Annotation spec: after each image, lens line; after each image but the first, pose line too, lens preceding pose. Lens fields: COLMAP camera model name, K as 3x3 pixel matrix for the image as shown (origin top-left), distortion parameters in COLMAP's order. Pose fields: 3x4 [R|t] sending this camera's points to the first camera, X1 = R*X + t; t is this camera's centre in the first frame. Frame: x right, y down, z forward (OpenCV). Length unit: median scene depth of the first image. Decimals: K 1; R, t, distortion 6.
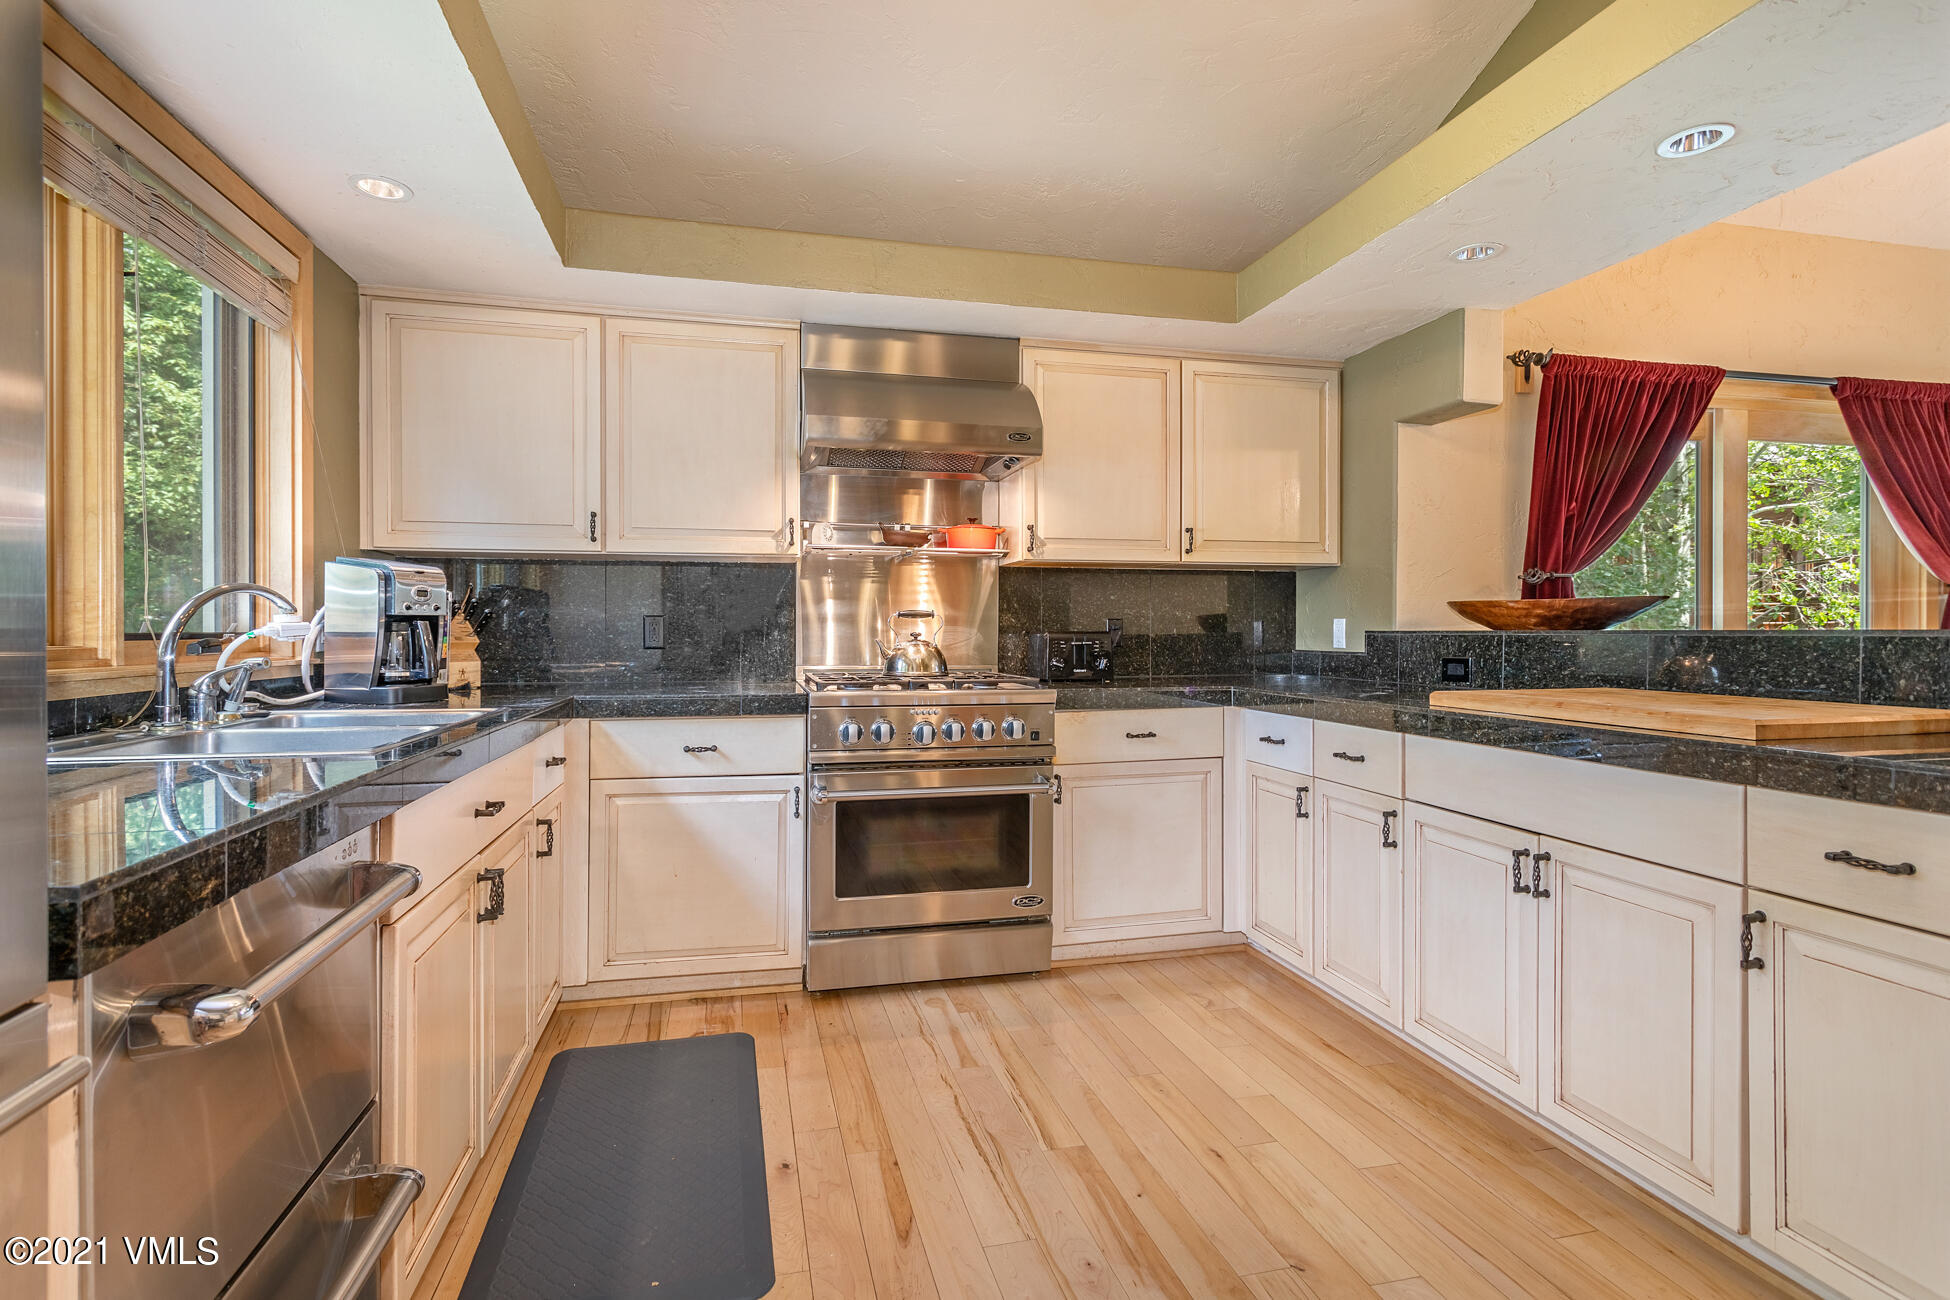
lens RADIAL K [[939.9, 0, 975.0], [0, 939.9, 650.0], [0, 0, 1]] dist [0.000420, -0.000183]
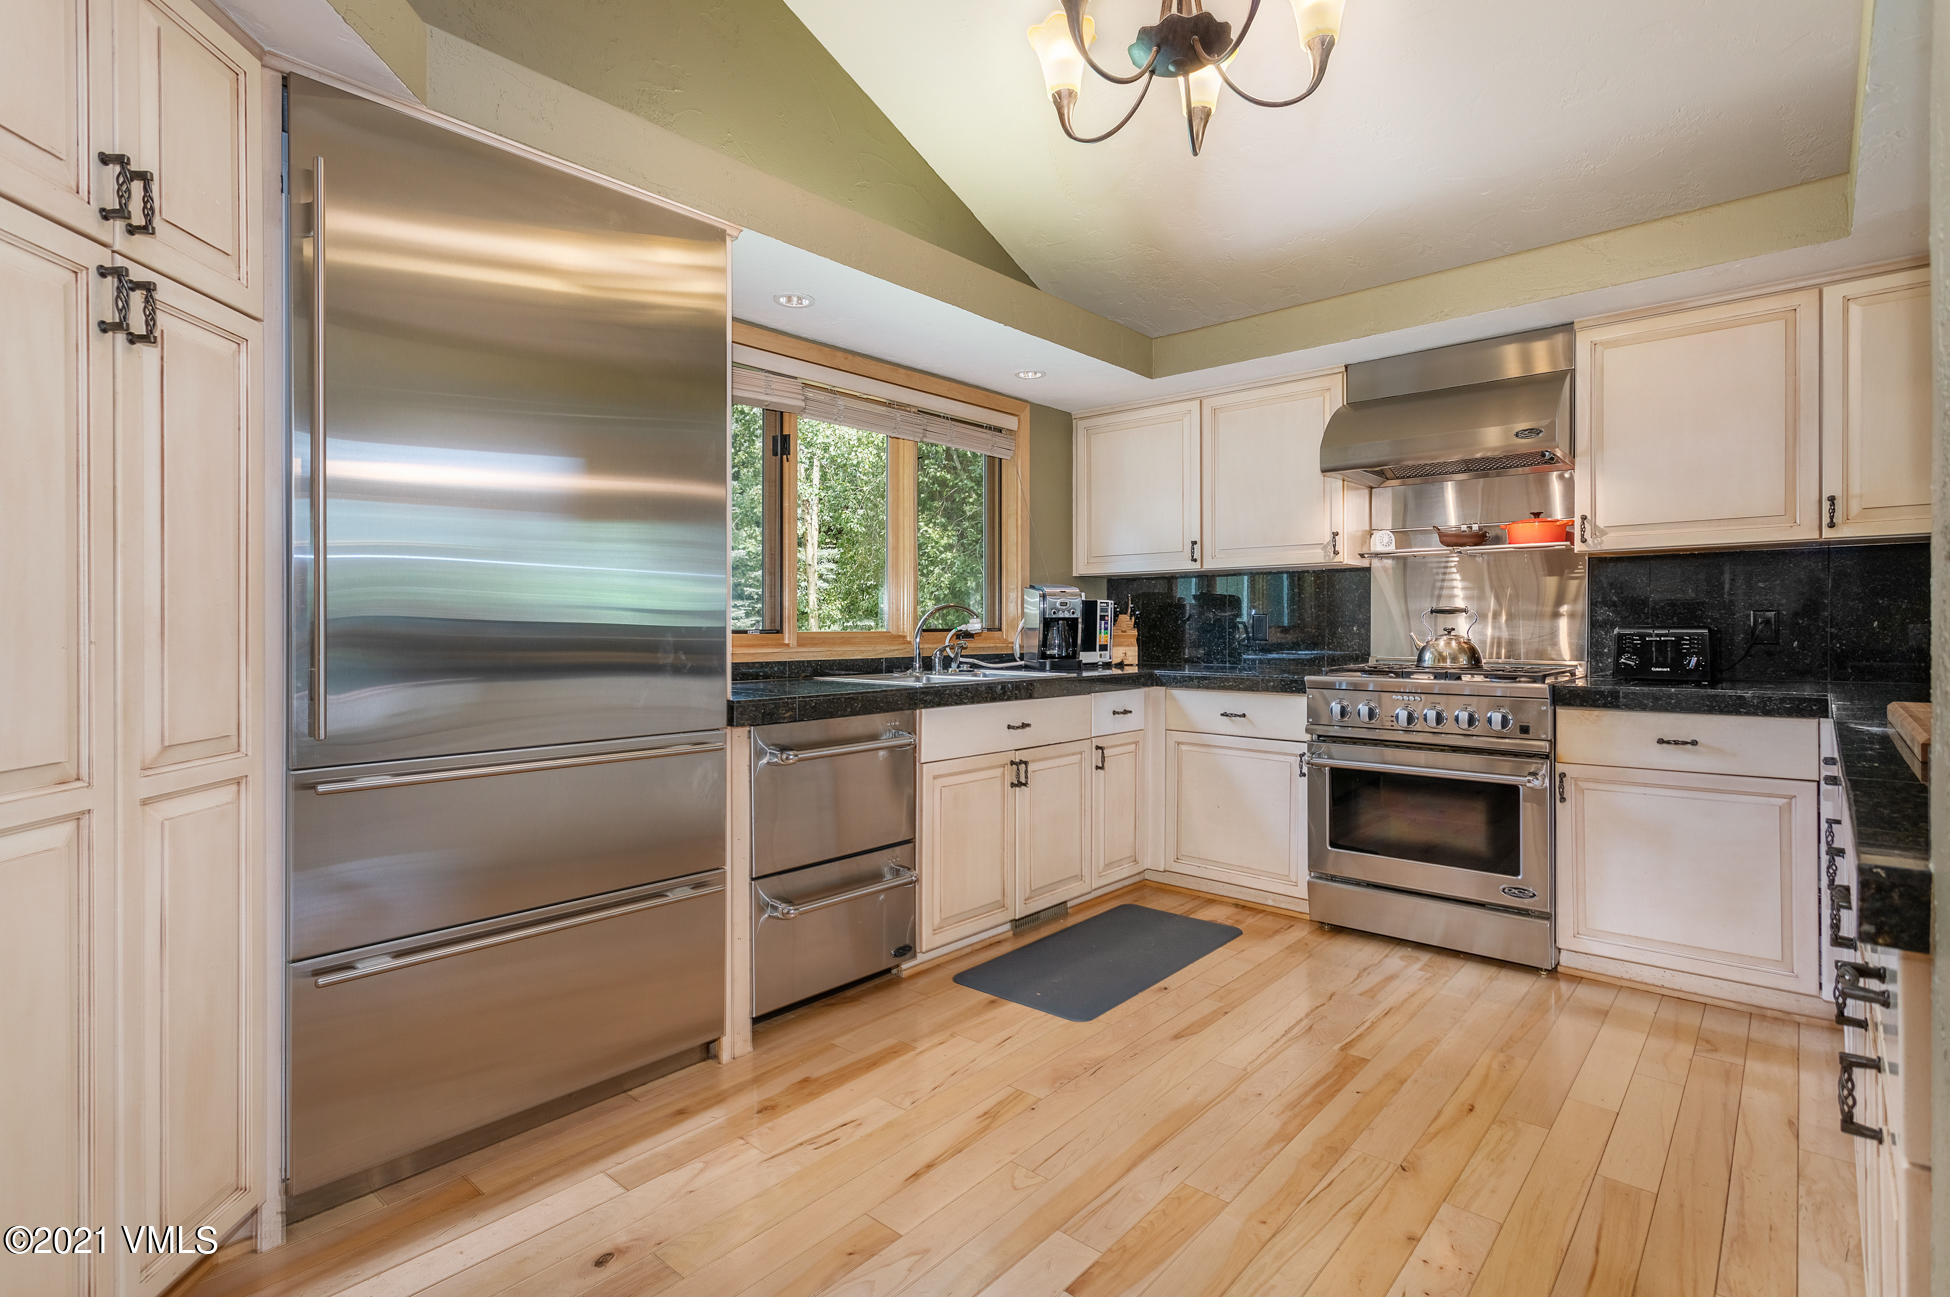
lens RADIAL K [[939.9, 0, 975.0], [0, 939.9, 648.5], [0, 0, 1]] dist [0.000420, -0.000183]
pose [[0.576062, 0.016947, -0.817230, 0.545209], [-0.013154, 0.999848, 0.011462, 0.000683], [0.817300, 0.004147, 0.576197, -0.063783]]
